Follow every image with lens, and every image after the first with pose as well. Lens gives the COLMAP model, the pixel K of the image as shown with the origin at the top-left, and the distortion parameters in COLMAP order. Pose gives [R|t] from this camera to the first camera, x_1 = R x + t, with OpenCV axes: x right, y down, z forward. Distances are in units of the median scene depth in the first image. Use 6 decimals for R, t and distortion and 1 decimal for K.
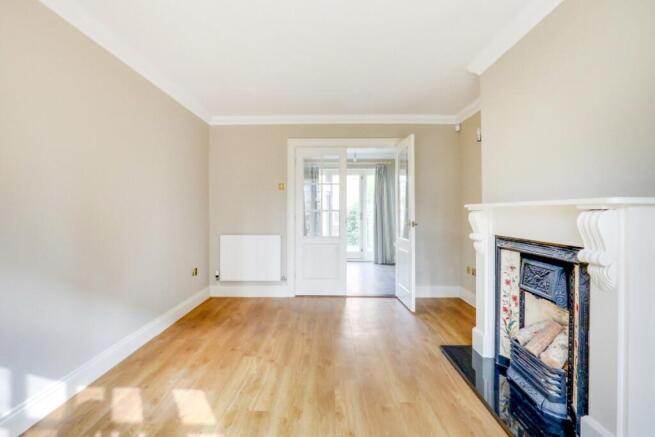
lens RADIAL K [[314.8, 0, 318.6], [0, 314.8, 209.1], [0, 0, 1]] dist [-0.042618, 0.001029]
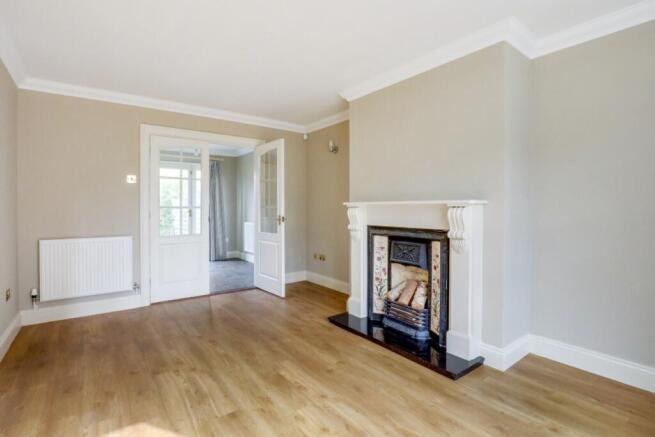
lens RADIAL K [[314.8, 0, 318.6], [0, 314.8, 209.1], [0, 0, 1]] dist [-0.042618, 0.001029]
pose [[0.787916, -0.003816, 0.615771, -0.450496], [-0.003054, 0.999944, 0.010103, 0.000015], [-0.615775, -0.009841, 0.787860, 0.055302]]
